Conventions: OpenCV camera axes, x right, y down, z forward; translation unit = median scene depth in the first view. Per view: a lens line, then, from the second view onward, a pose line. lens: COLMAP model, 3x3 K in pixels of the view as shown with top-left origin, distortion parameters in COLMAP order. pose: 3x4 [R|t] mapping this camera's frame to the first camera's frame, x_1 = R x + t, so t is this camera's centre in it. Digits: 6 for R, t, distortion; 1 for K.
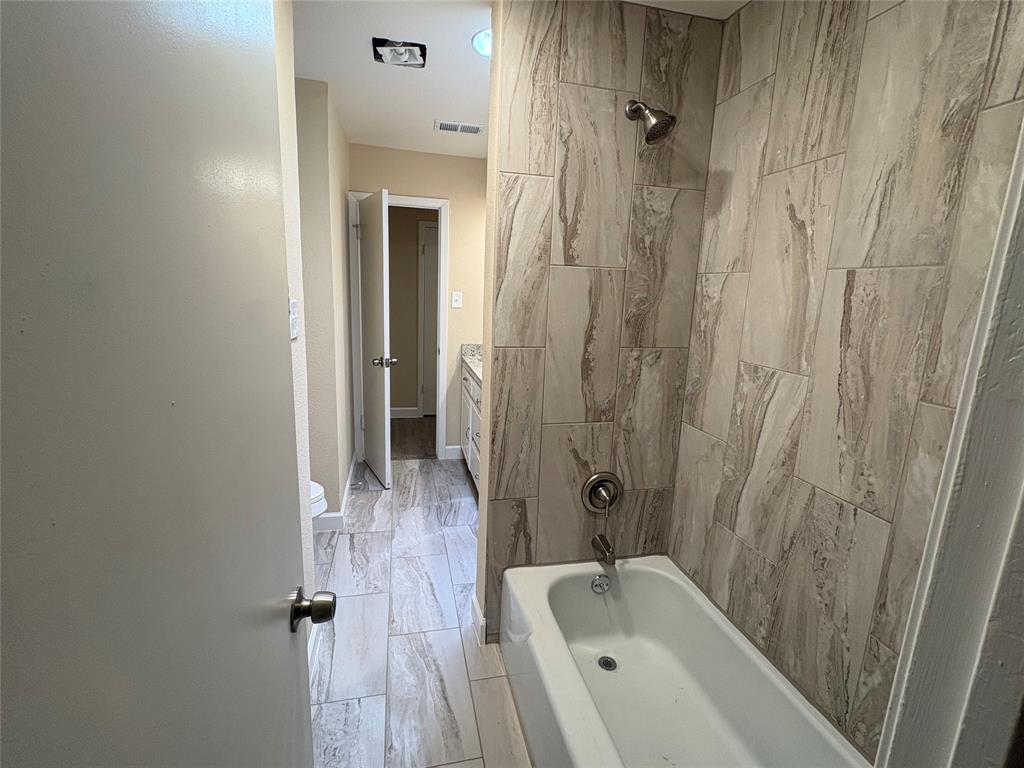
lens RADIAL K [[483.3, 0, 511.8], [0, 483.3, 383.4], [0, 0, 1]] dist [0.000830, 0.000759]
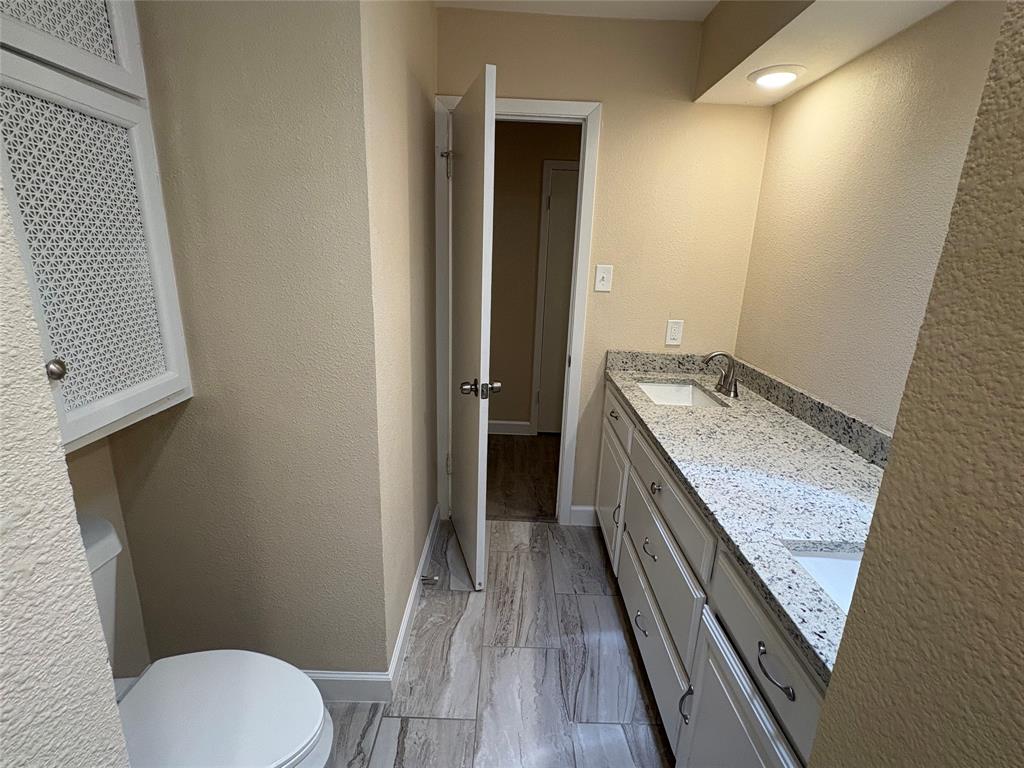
lens RADIAL K [[483.3, 0, 513.2], [0, 483.3, 383.9], [0, 0, 1]] dist [0.000830, 0.000759]
pose [[0.974212, 0.056019, -0.218572, -0.091552], [-0.042775, 0.996977, 0.064865, -0.081405], [0.221545, -0.053843, 0.973663, 0.411961]]
